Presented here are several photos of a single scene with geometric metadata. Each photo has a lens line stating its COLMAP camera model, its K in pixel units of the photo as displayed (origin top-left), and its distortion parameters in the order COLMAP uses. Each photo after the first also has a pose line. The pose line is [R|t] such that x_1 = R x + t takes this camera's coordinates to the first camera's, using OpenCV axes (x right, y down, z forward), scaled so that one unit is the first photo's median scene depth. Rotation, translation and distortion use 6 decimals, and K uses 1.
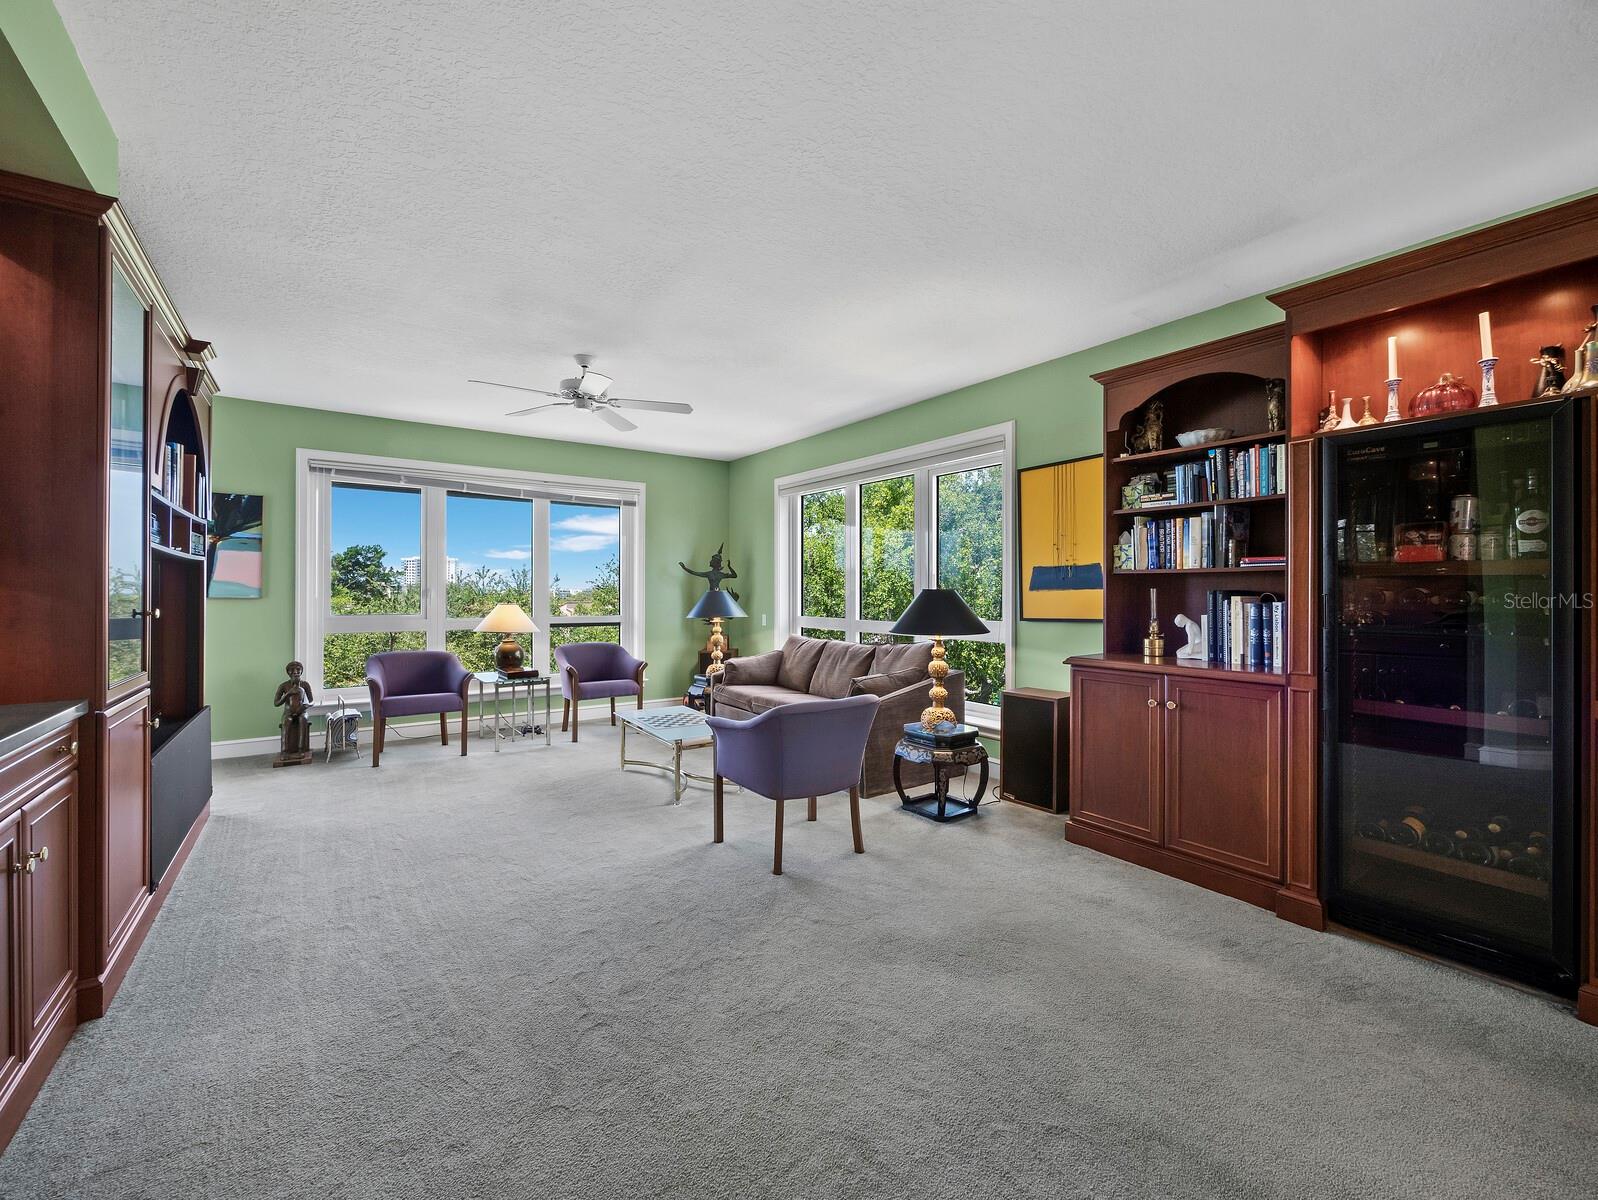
lens RADIAL K [[669.9, 0, 799.7], [0, 669.9, 588.7], [0, 0, 1]] dist [-0.009987, 0.002310]
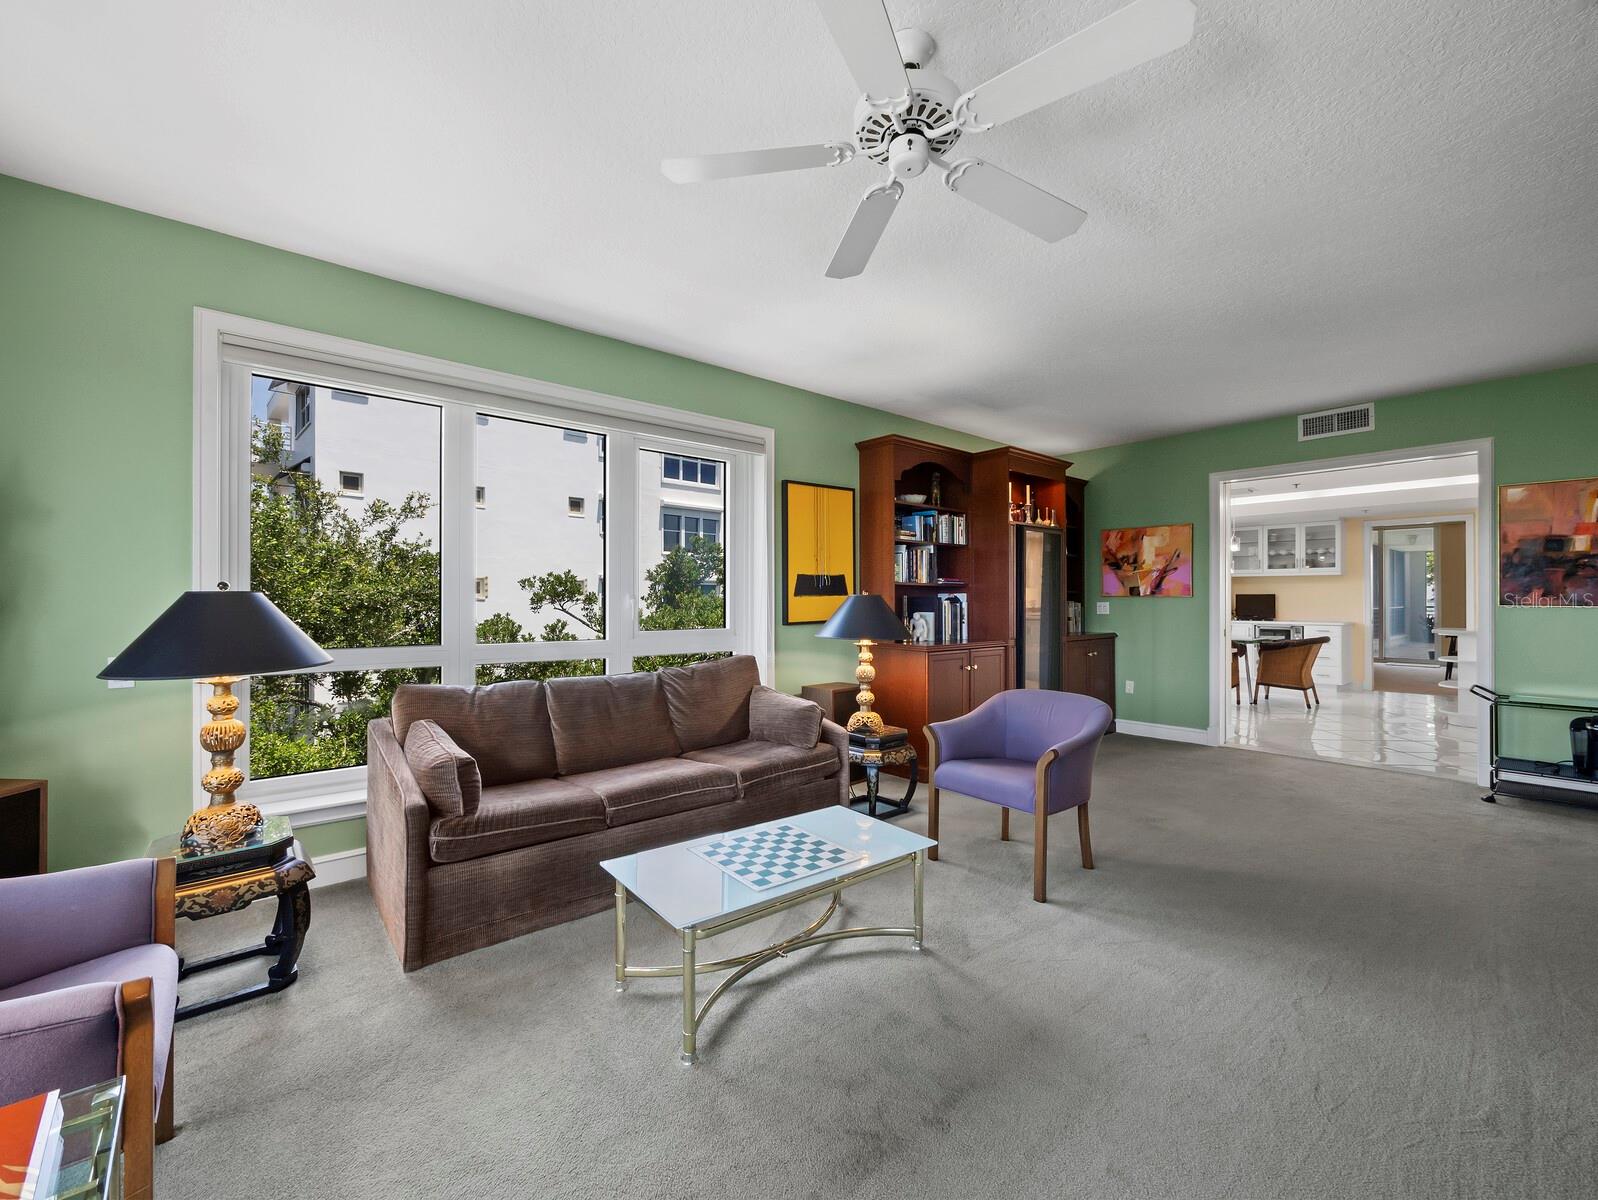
lens RADIAL K [[669.9, 0, 796.5], [0, 669.9, 599.6], [0, 0, 1]] dist [-0.009987, 0.002310]
pose [[-0.093611, -0.003407, 0.995603, -0.732216], [-0.004319, 0.999986, 0.003016, 0.005102], [-0.995599, -0.004018, -0.093624, 1.108658]]
